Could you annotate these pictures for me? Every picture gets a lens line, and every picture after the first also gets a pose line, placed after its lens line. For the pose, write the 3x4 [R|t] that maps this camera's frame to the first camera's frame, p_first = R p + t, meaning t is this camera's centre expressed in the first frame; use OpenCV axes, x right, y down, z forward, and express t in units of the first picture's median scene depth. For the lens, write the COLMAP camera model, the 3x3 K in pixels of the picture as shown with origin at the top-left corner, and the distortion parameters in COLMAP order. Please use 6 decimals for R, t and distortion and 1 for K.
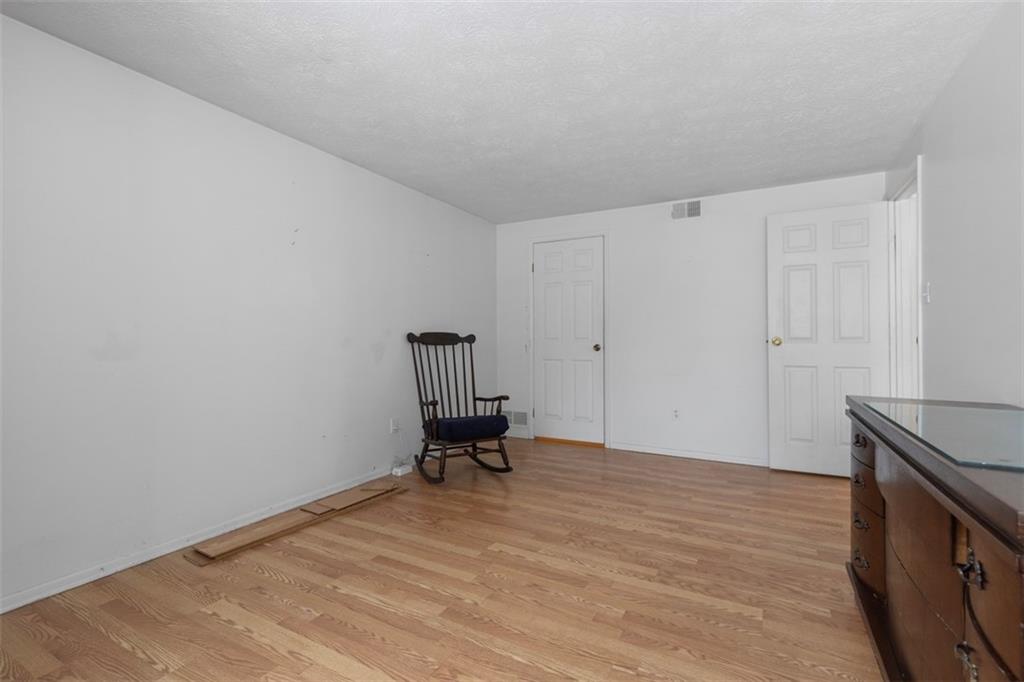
lens RADIAL K [[463.5, 0, 516.0], [0, 463.5, 340.1], [0, 0, 1]] dist [0.000935, 0.000081]
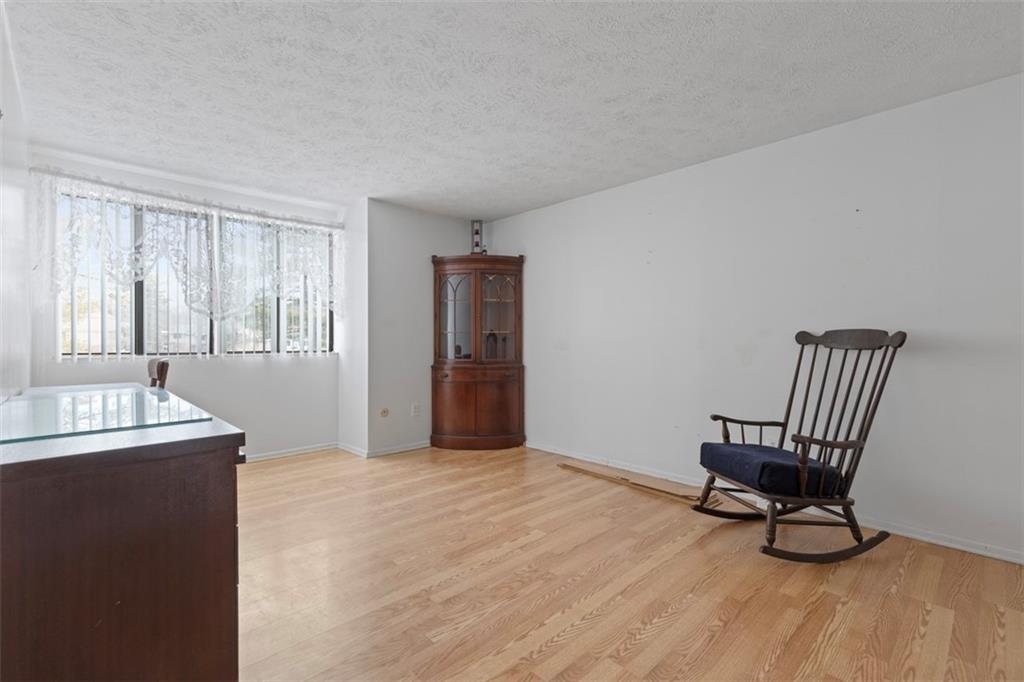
lens RADIAL K [[463.5, 0, 516.0], [0, 463.5, 340.1], [0, 0, 1]] dist [0.000935, 0.000081]
pose [[-0.301566, 0.007979, -0.953412, 0.928881], [0.002882, 0.999968, 0.007456, -0.012057], [0.953441, -0.000500, -0.301579, 1.185613]]
